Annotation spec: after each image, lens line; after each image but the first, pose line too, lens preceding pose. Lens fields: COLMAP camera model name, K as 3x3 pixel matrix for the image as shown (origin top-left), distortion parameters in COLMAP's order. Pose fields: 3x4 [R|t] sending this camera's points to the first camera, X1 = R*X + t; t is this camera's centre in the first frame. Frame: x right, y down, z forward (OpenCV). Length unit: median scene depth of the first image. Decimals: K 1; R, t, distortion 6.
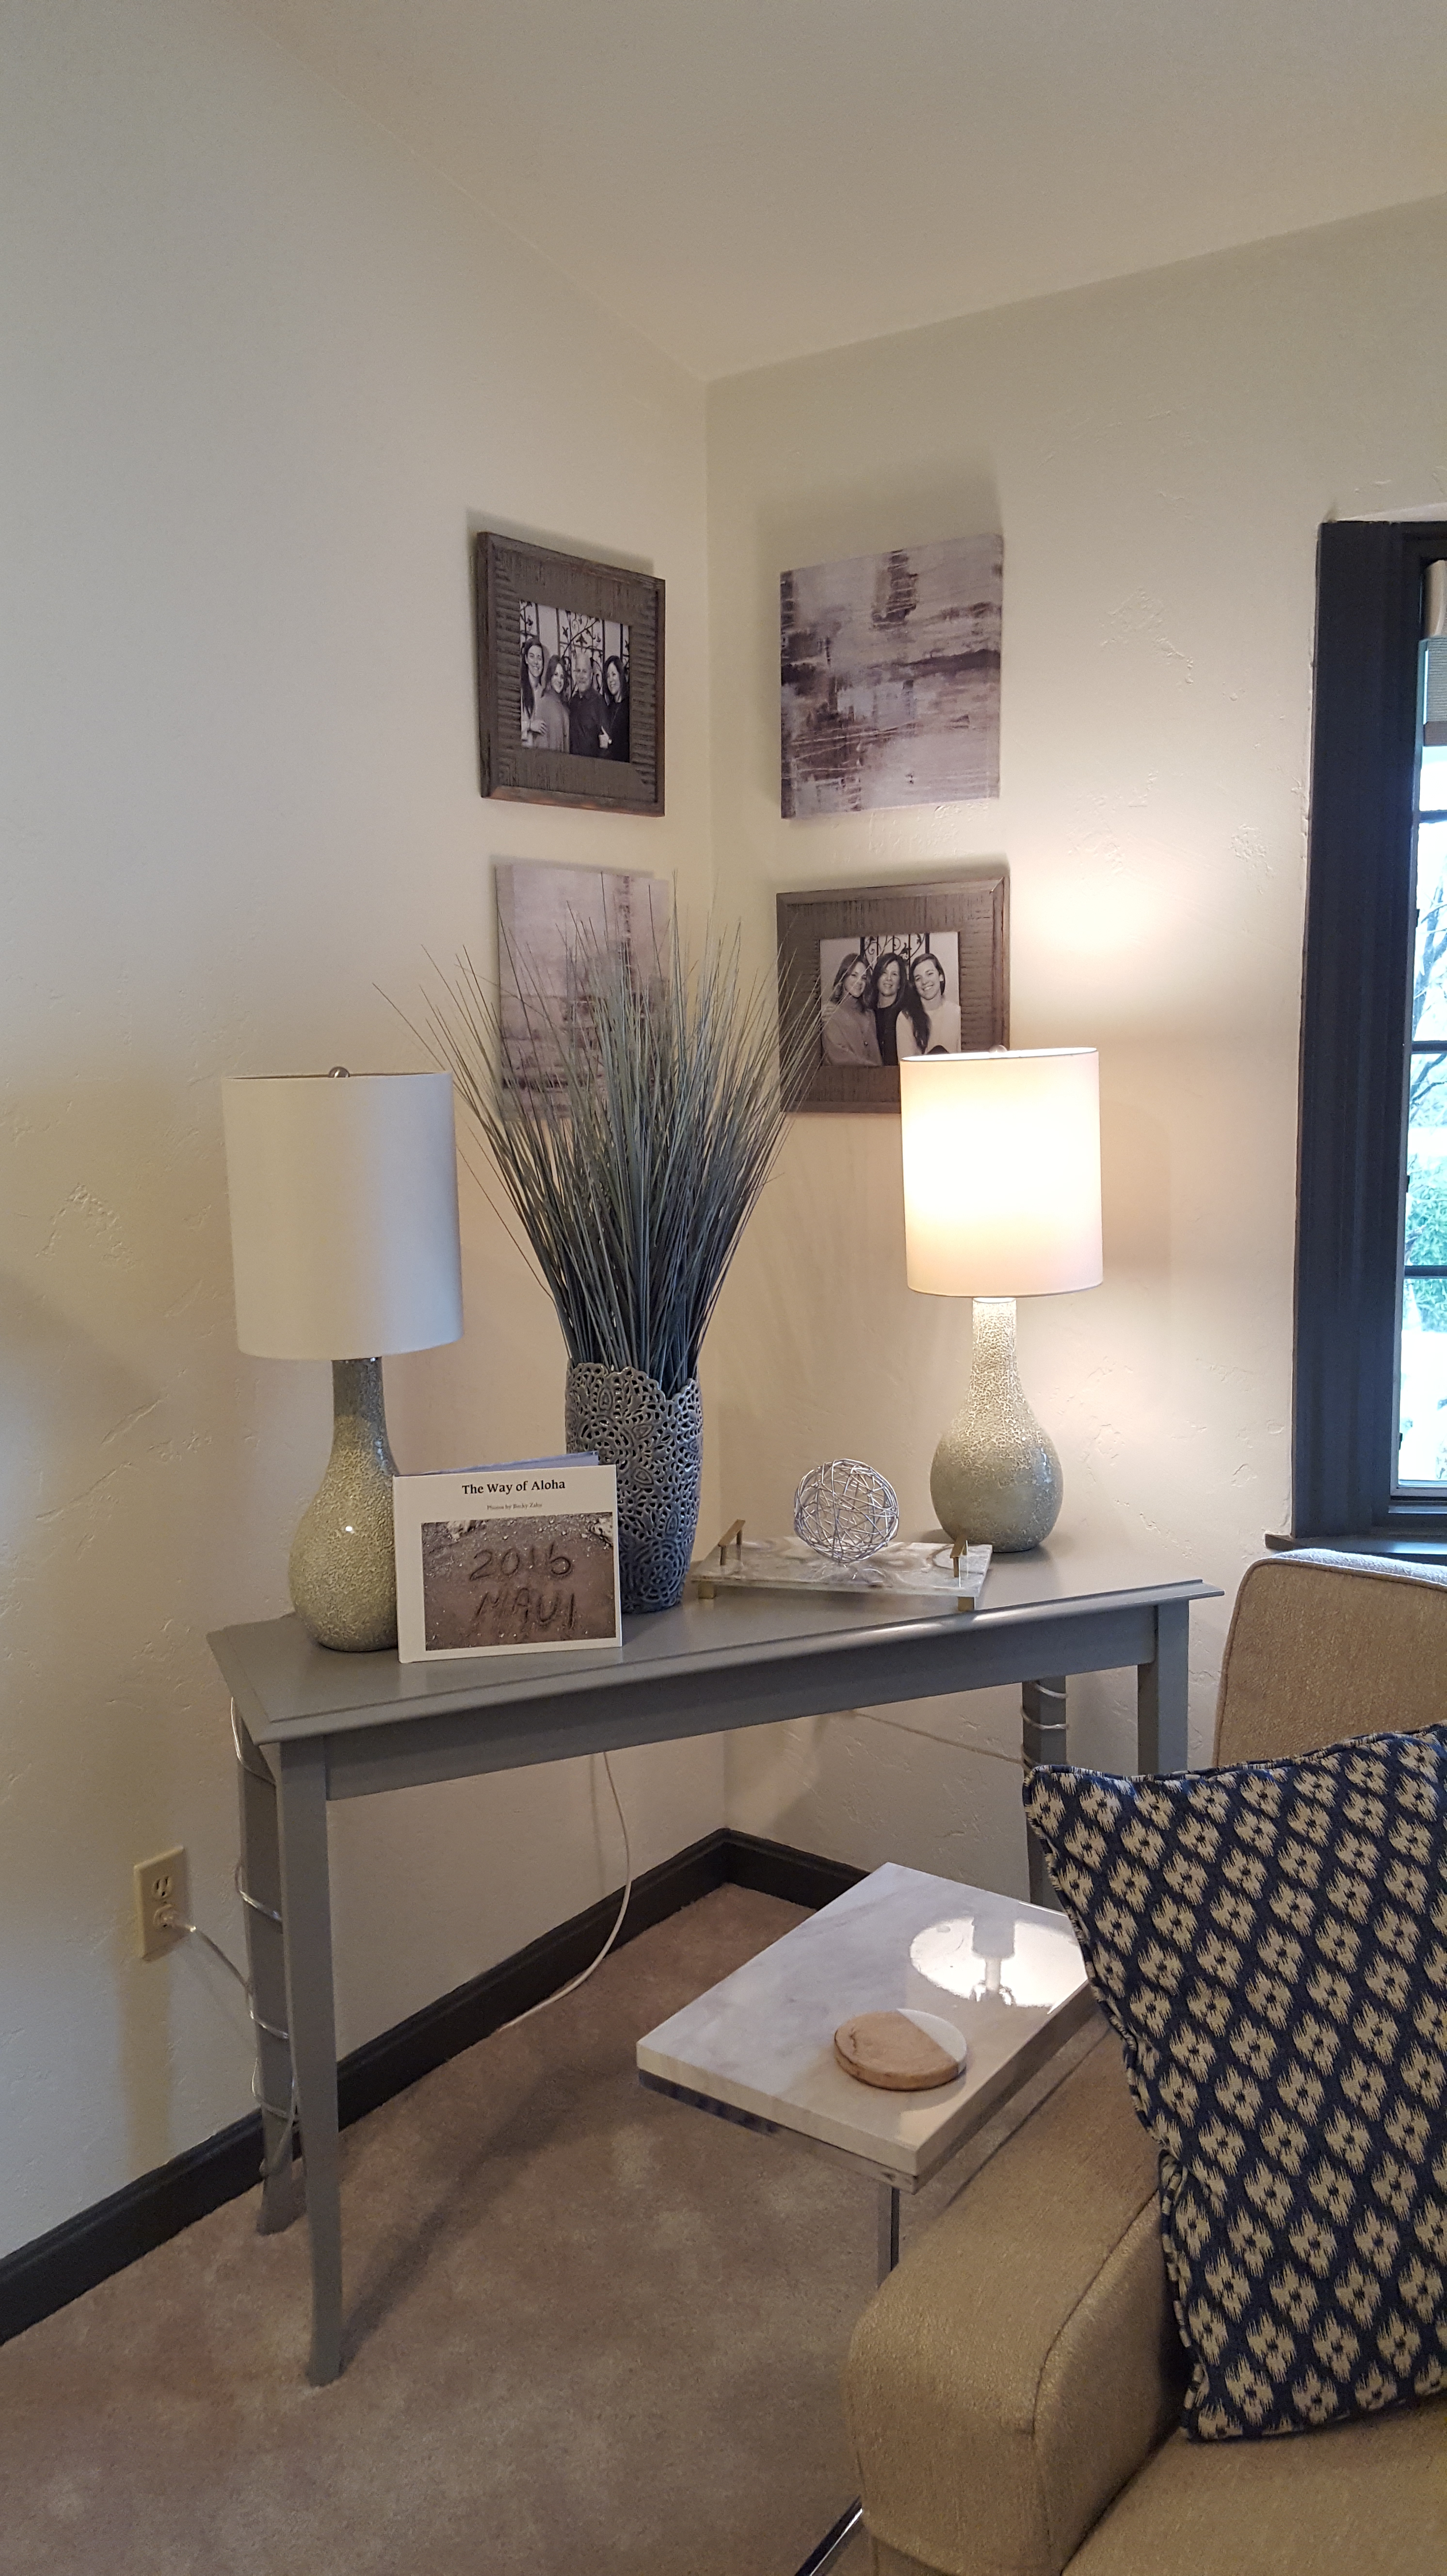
lens RADIAL K [[1887.6, 0, 660.2], [0, 1887.6, 1291.2], [0, 0, 1]] dist [0.109706, -0.152614]
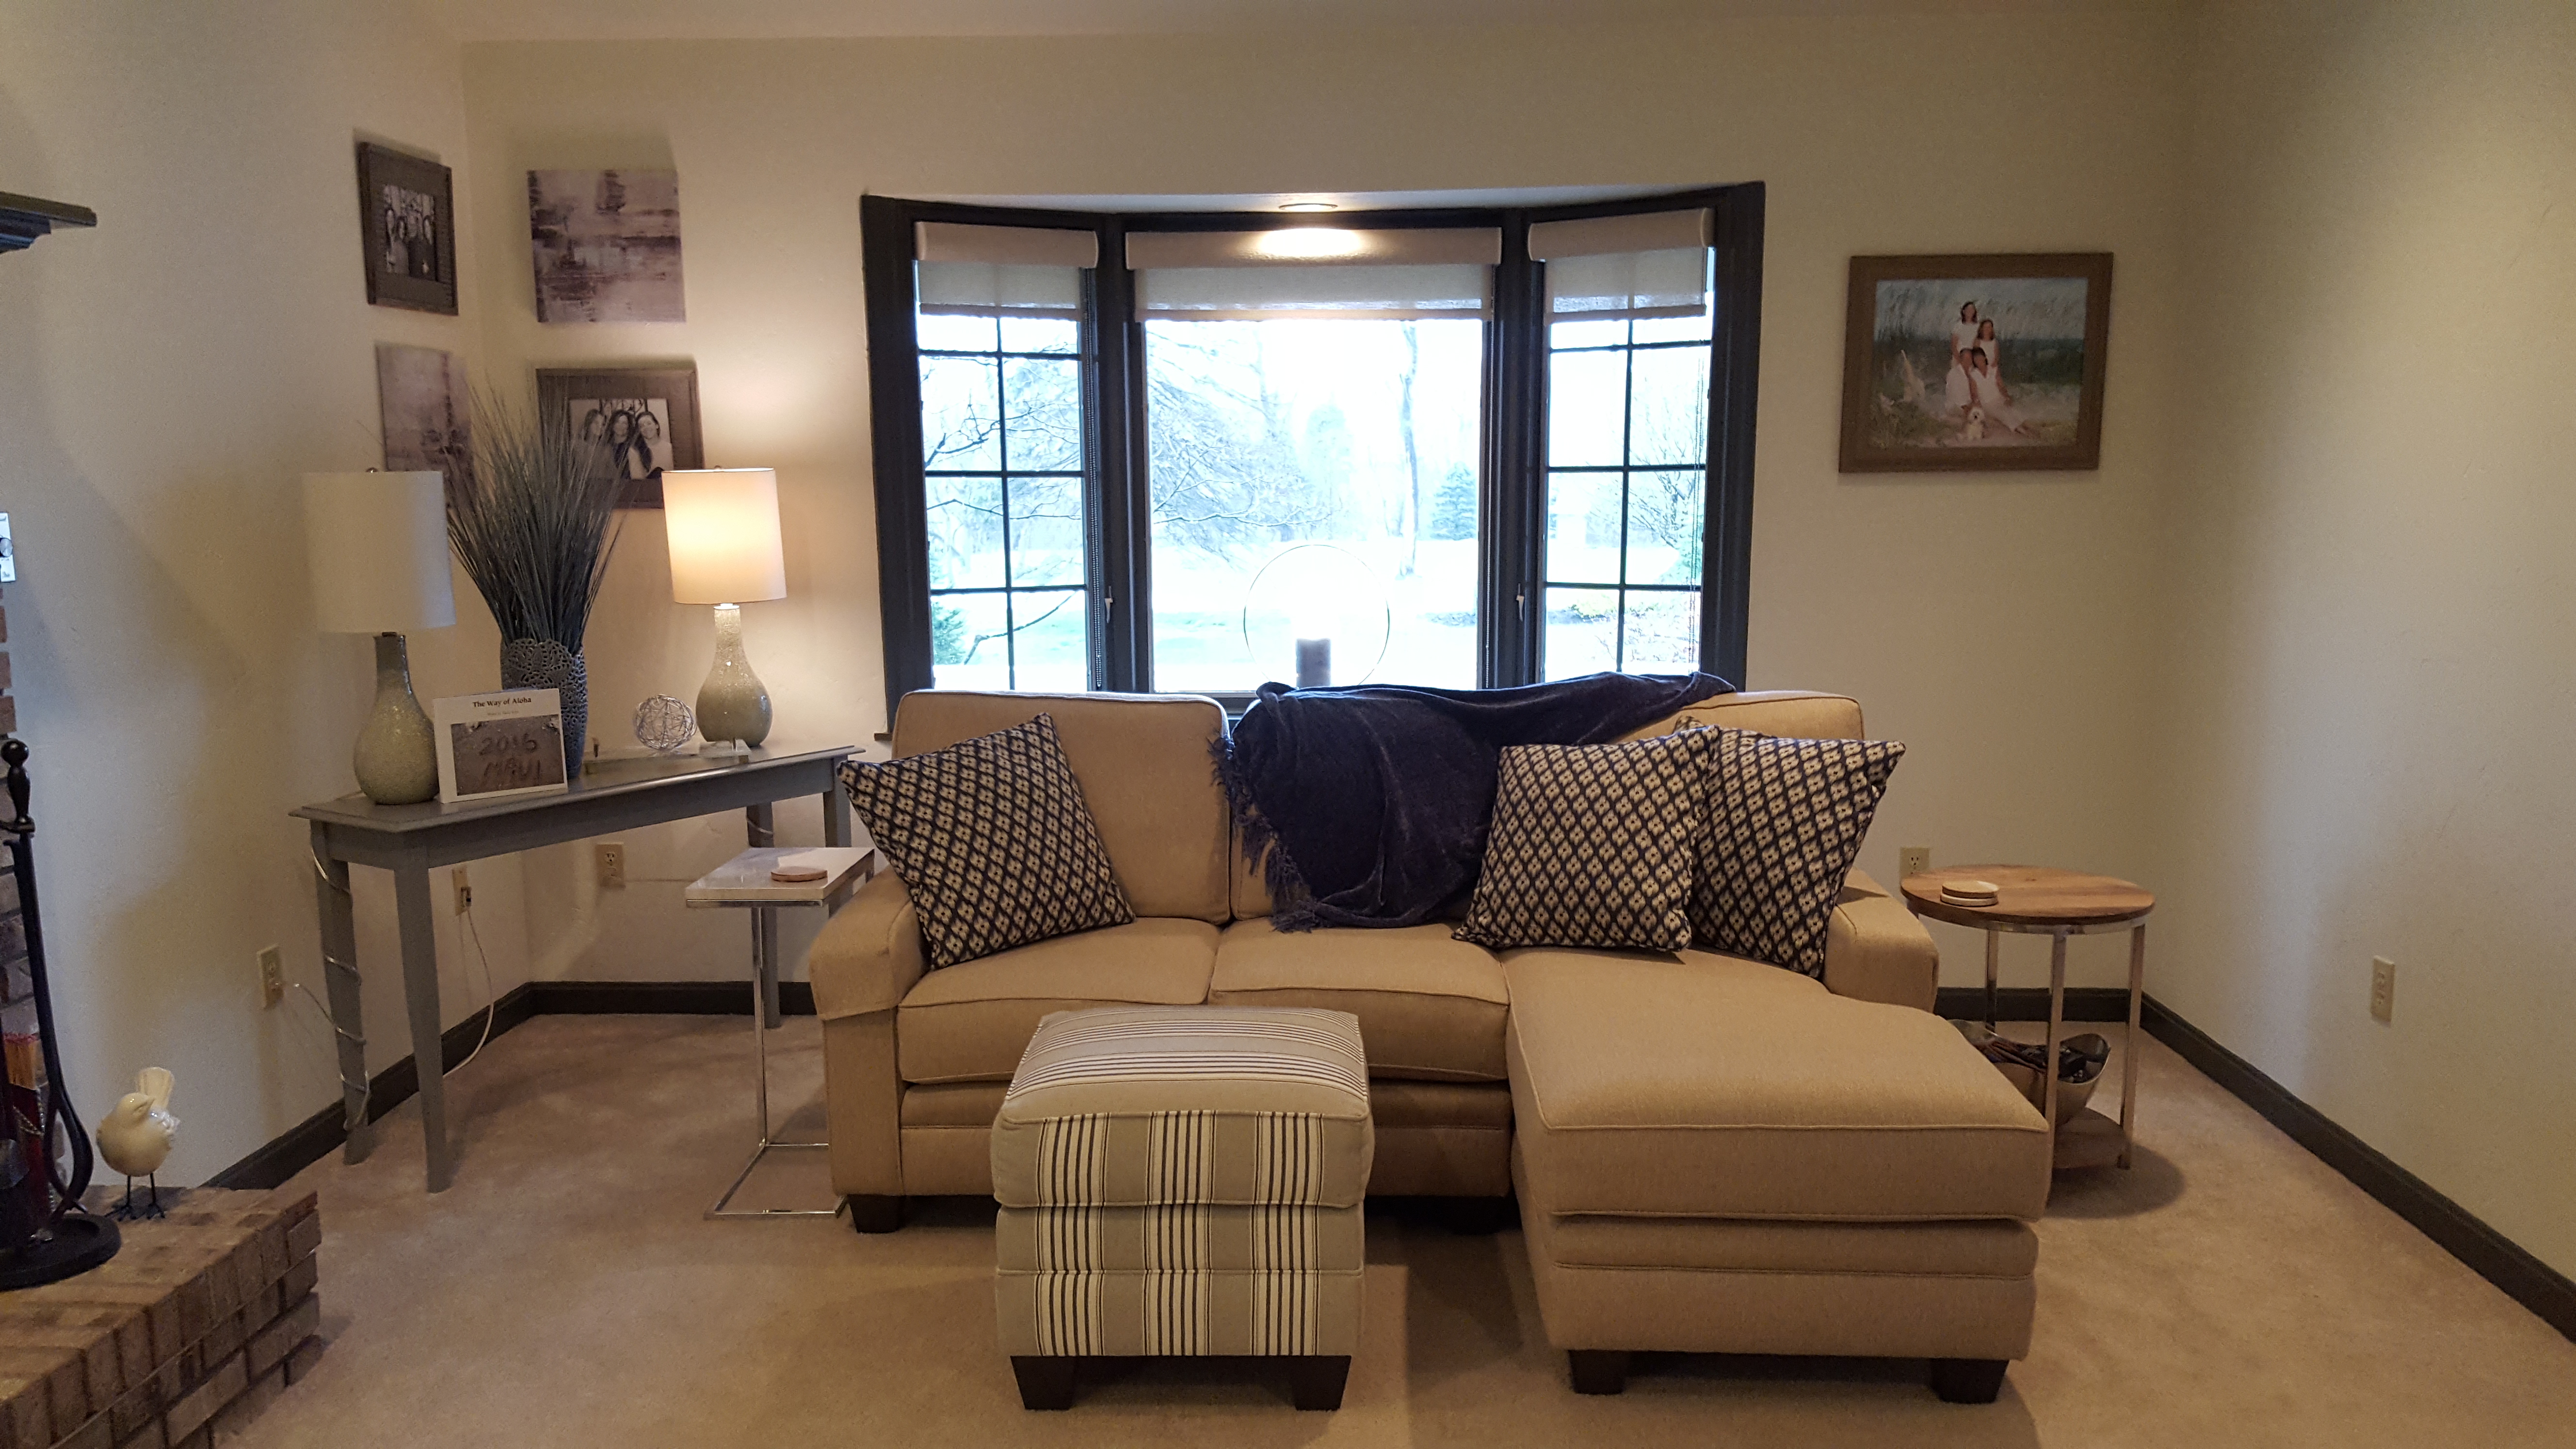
lens RADIAL K [[2001.4, 0, 1288.0], [0, 2001.4, 724.5], [0, 0, 1]] dist [0.074811, -0.002436]
pose [[0.817908, -0.063809, 0.571800, -0.455228], [0.074732, 0.997194, 0.004383, 0.137862], [-0.570476, 0.039147, 0.820381, -0.806729]]
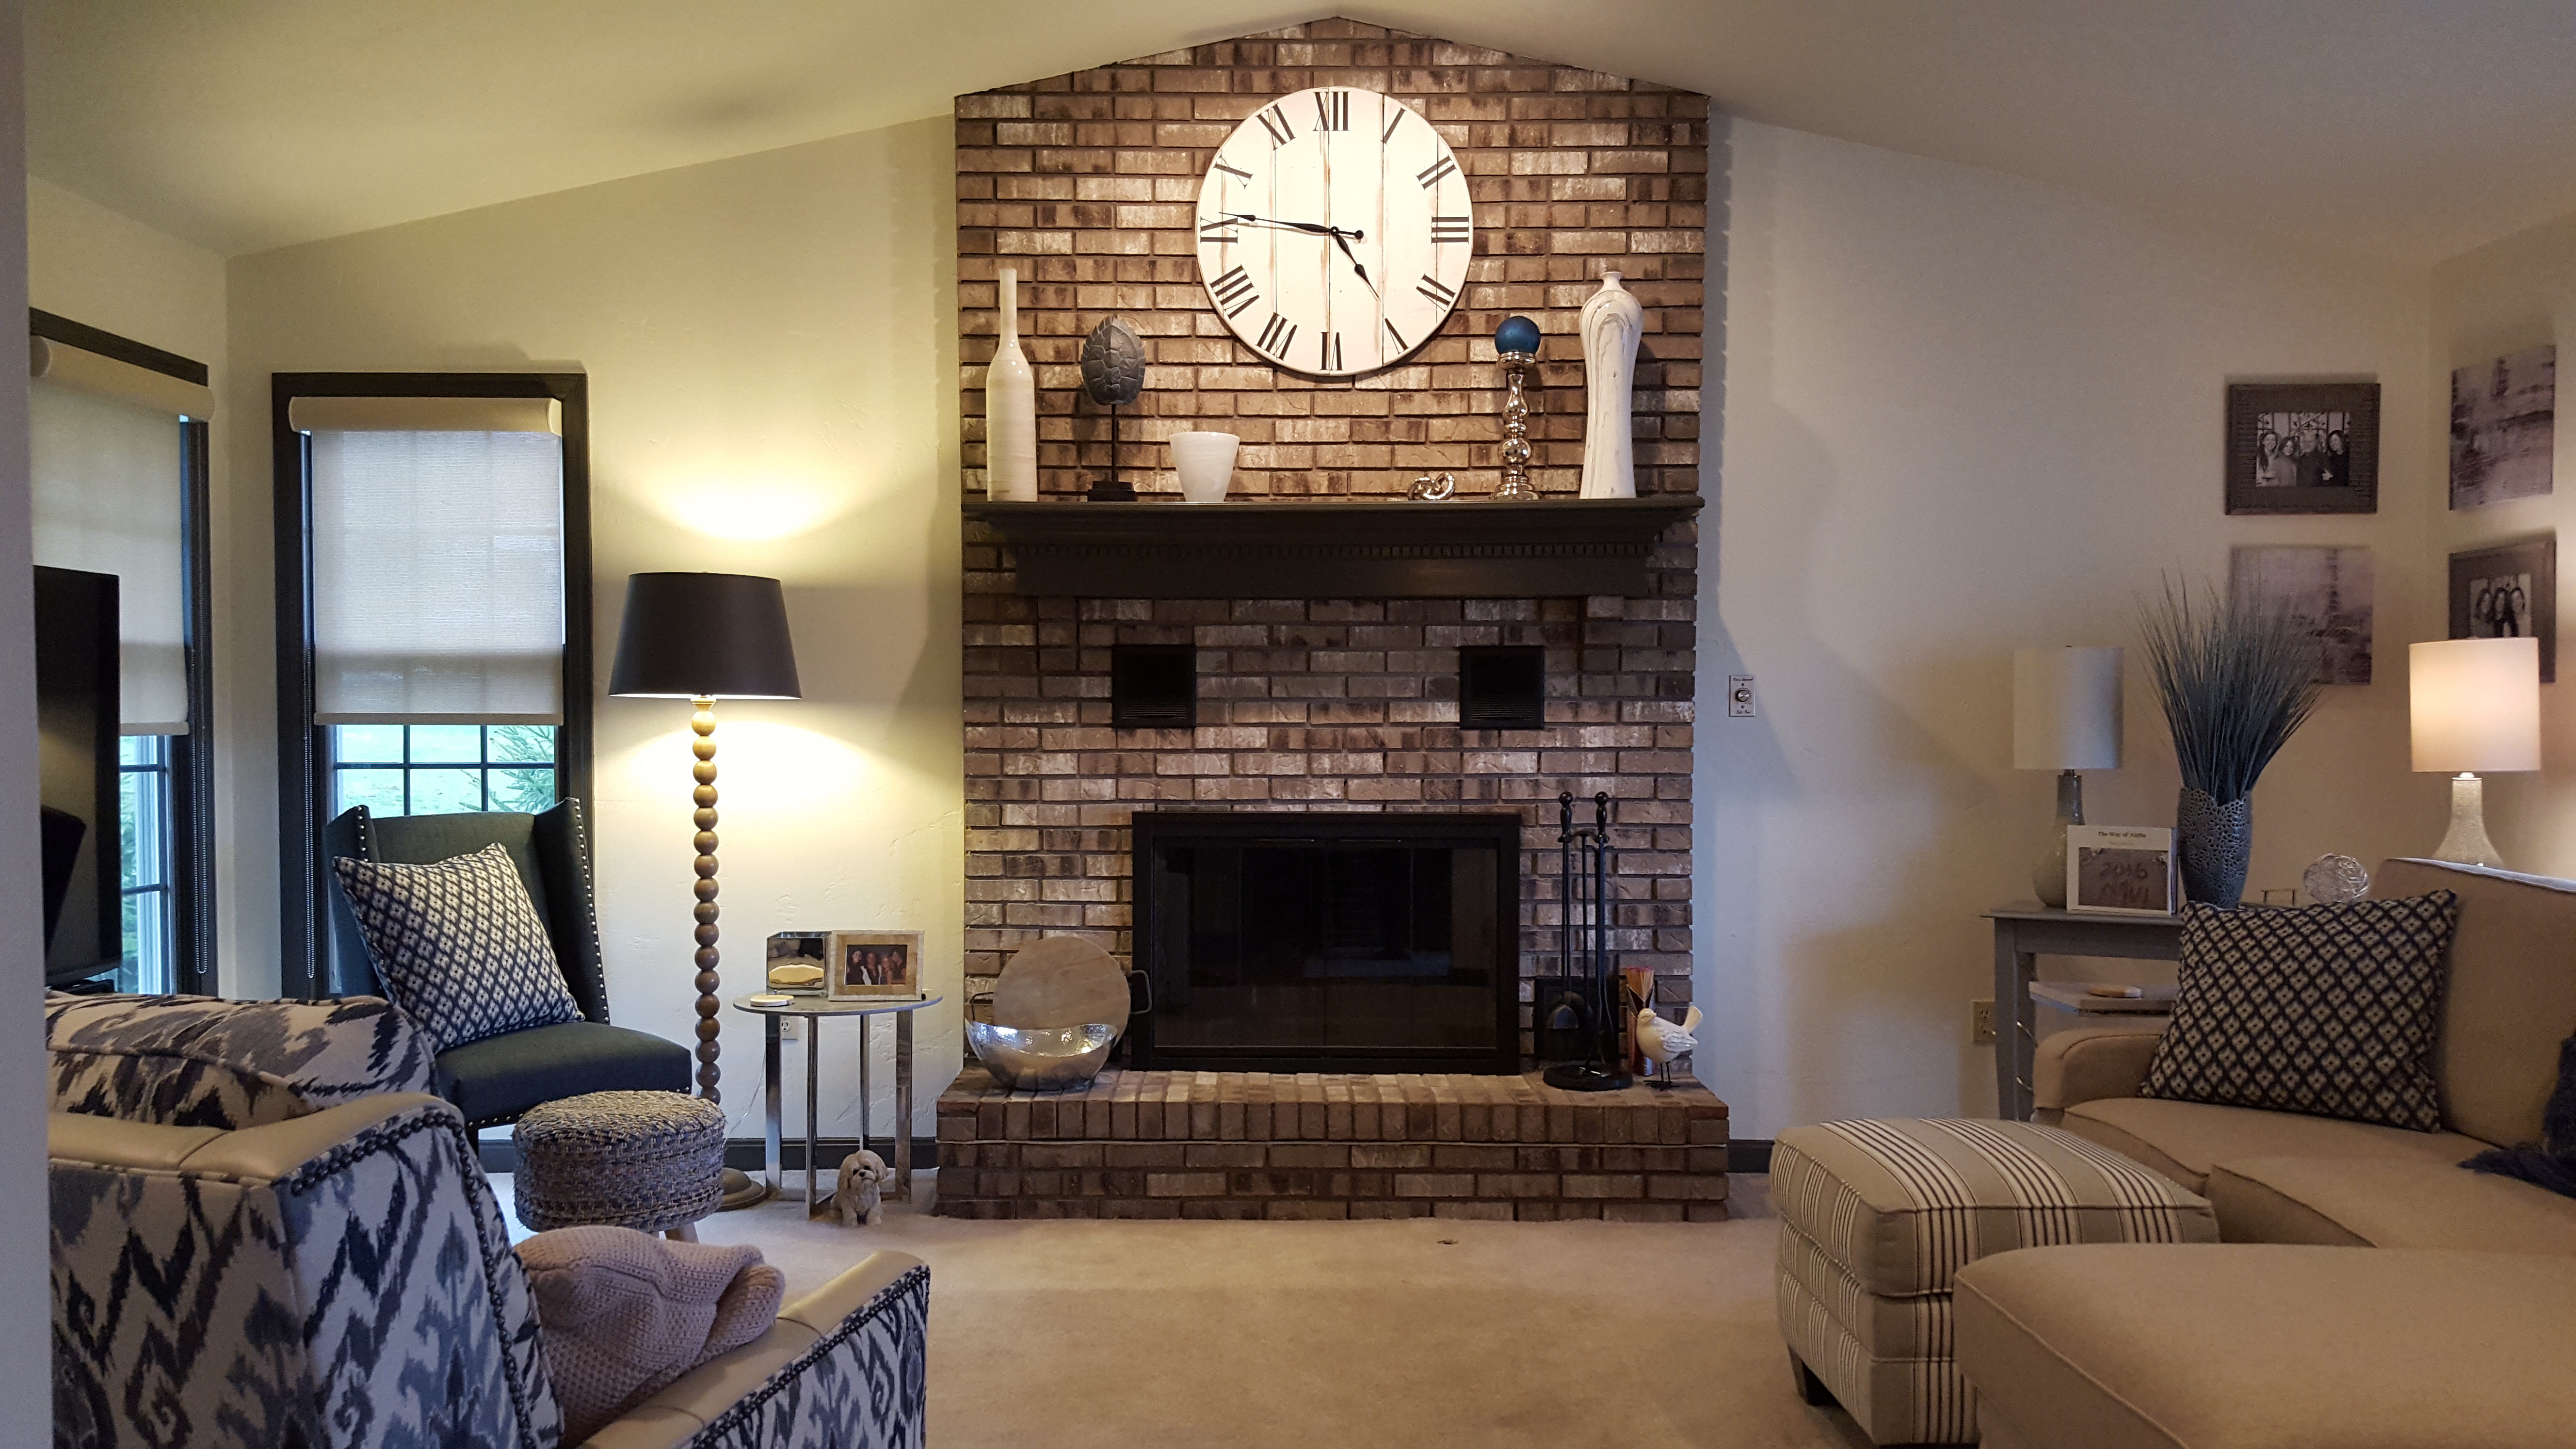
lens RADIAL K [[1864.9, 0, 1256.5], [0, 1864.9, 734.1], [0, 0, 1]] dist [0.196193, -0.331972]
pose [[0.596790, 0.021072, -0.802121, 0.869661], [-0.124515, 0.989978, -0.066633, 0.207602], [0.792678, 0.139642, 0.593433, -0.883150]]
